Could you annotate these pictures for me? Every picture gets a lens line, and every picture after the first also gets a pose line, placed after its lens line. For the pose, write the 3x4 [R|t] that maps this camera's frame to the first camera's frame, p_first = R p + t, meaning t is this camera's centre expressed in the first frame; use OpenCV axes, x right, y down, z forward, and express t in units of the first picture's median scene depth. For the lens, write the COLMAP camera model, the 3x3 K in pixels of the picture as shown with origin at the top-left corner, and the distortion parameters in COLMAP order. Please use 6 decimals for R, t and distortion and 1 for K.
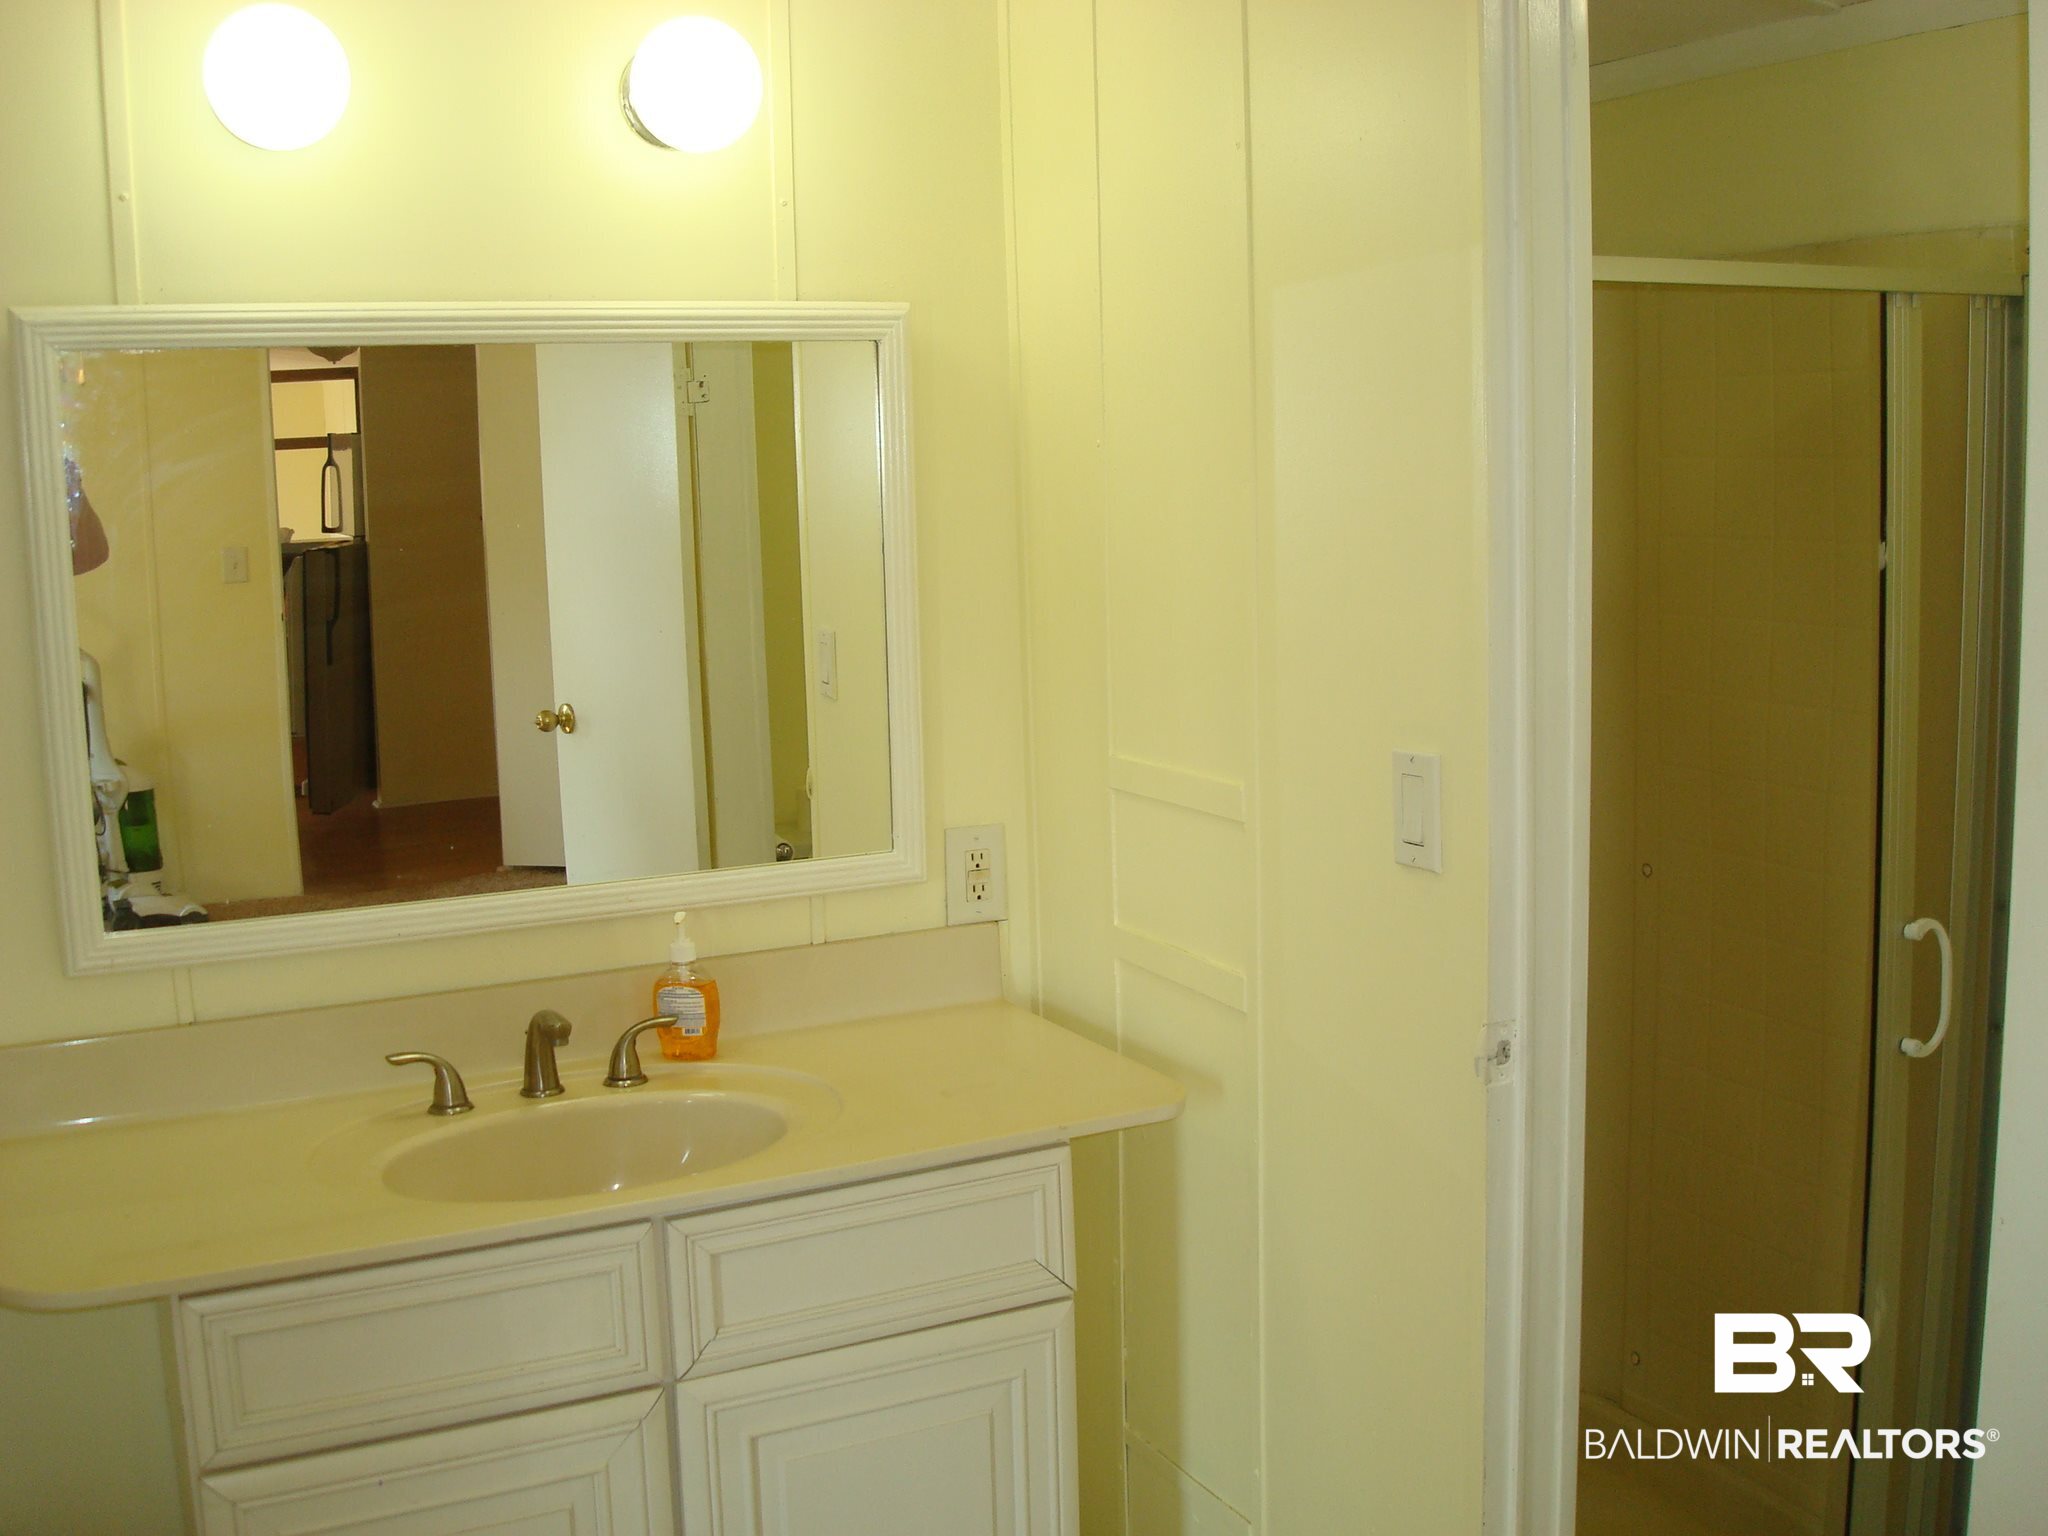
lens RADIAL K [[2102.1, 0, 1024.0], [0, 2102.1, 768.0], [0, 0, 1]] dist [-0.088738, -0.064557]
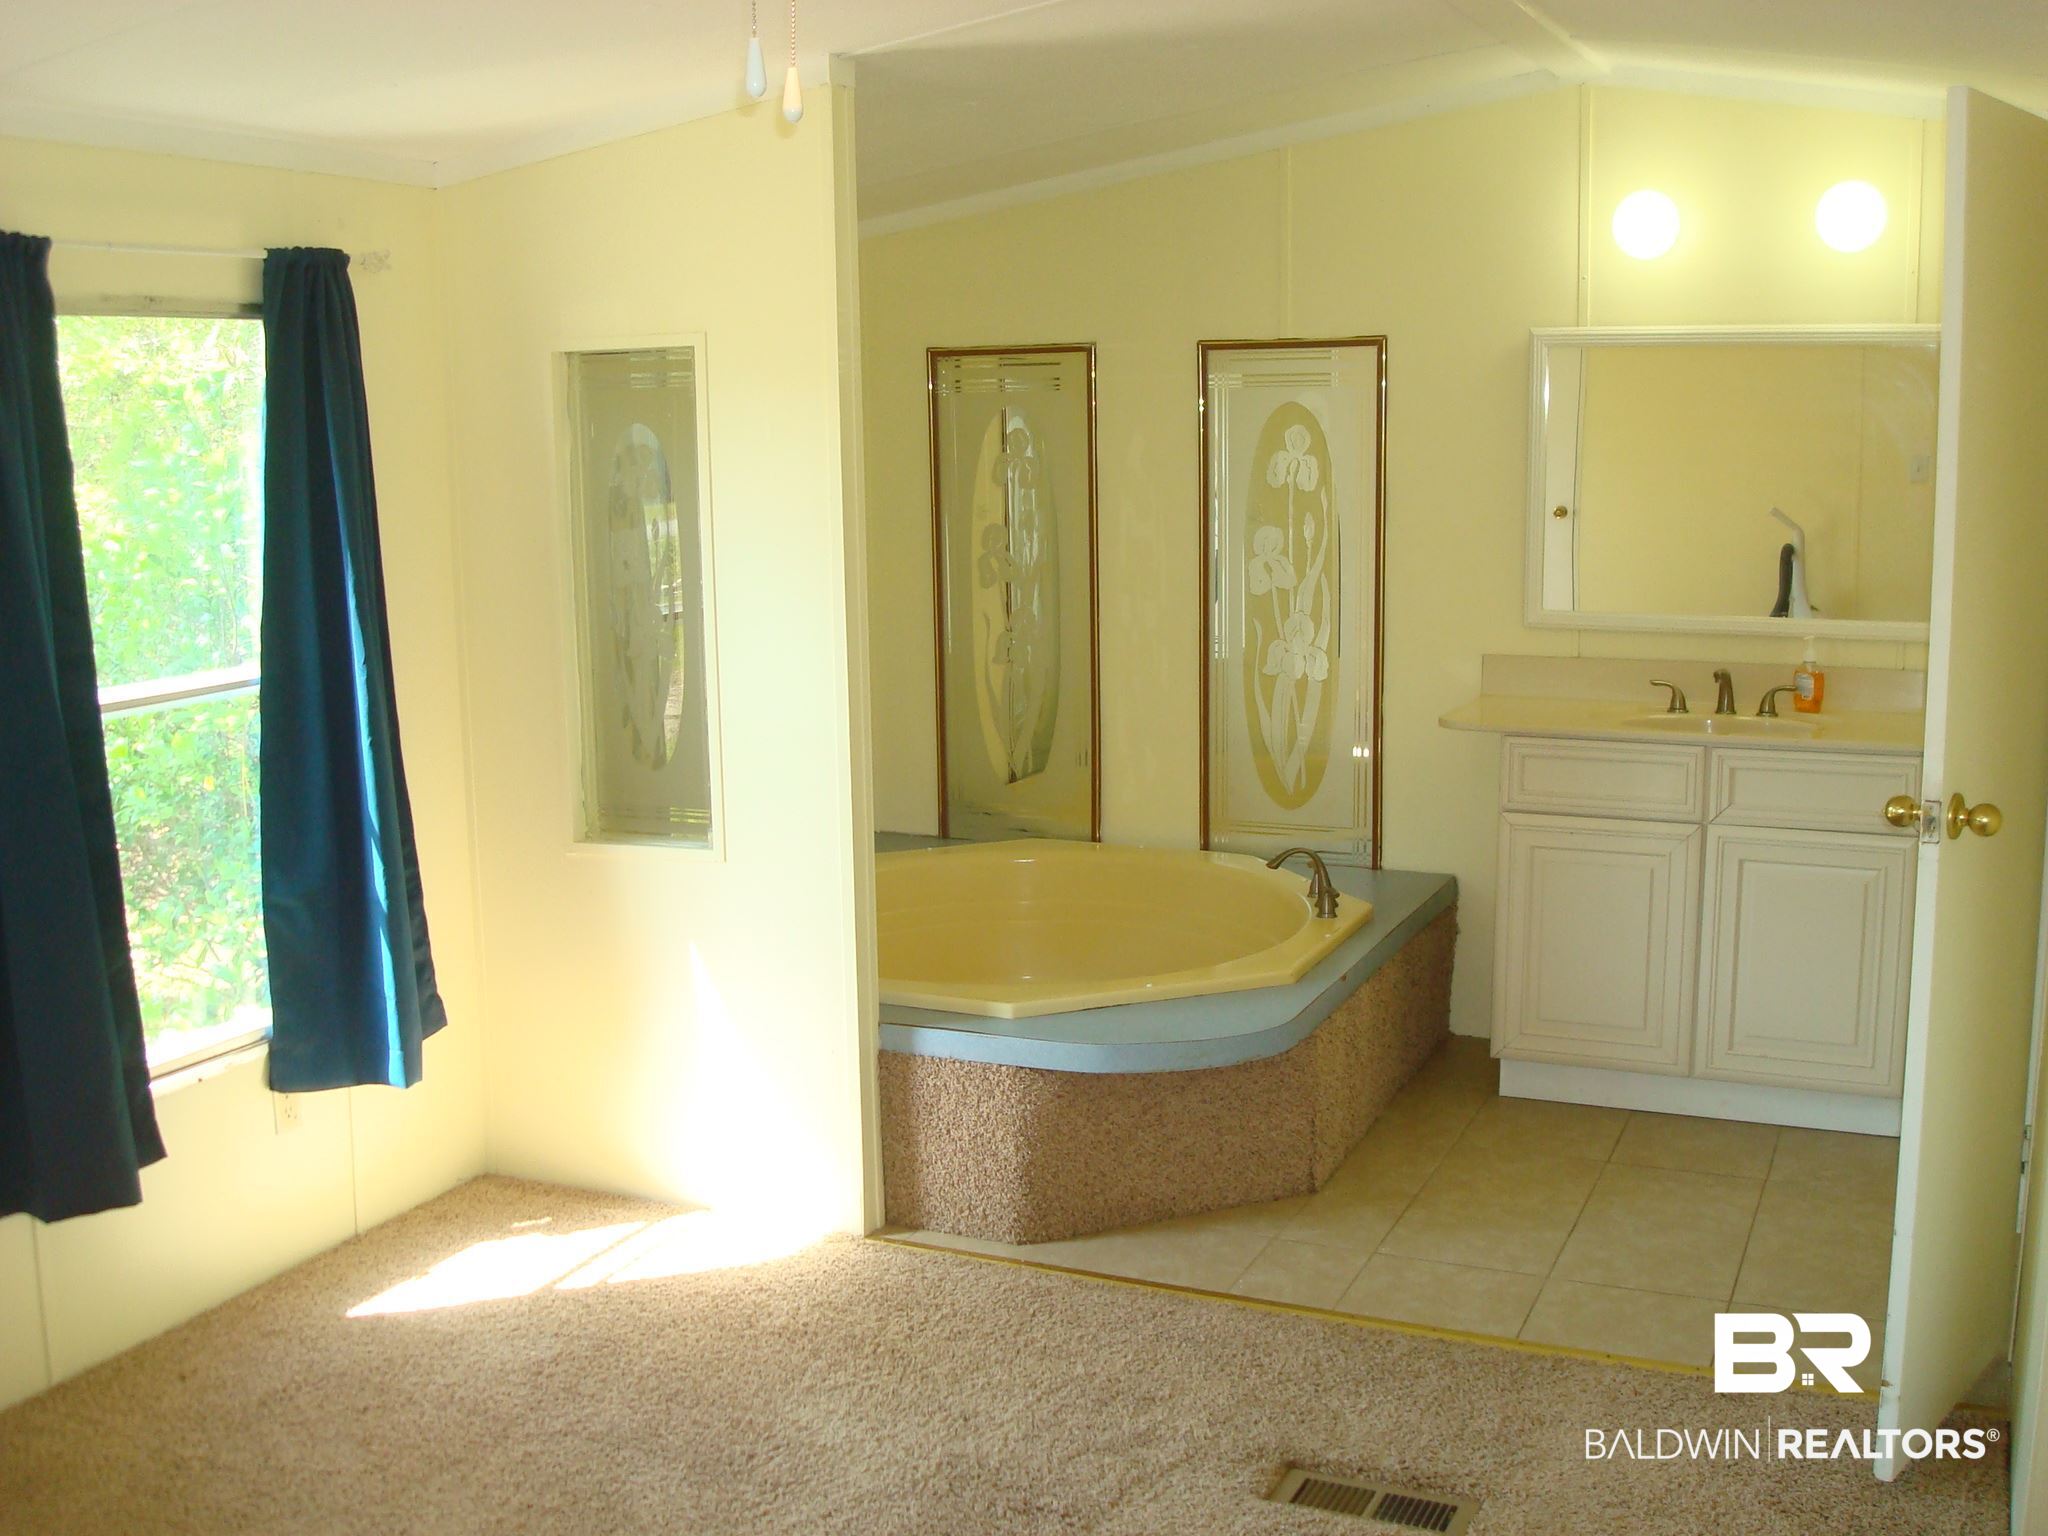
lens RADIAL K [[2102.1, 0, 1024.0], [0, 2102.1, 768.0], [0, 0, 1]] dist [-0.088738, -0.064557]
pose [[0.638186, 0.150594, -0.755010, 0.949051], [-0.115451, 0.988313, 0.099541, 0.092773], [0.761177, 0.023641, 0.648114, -0.911076]]
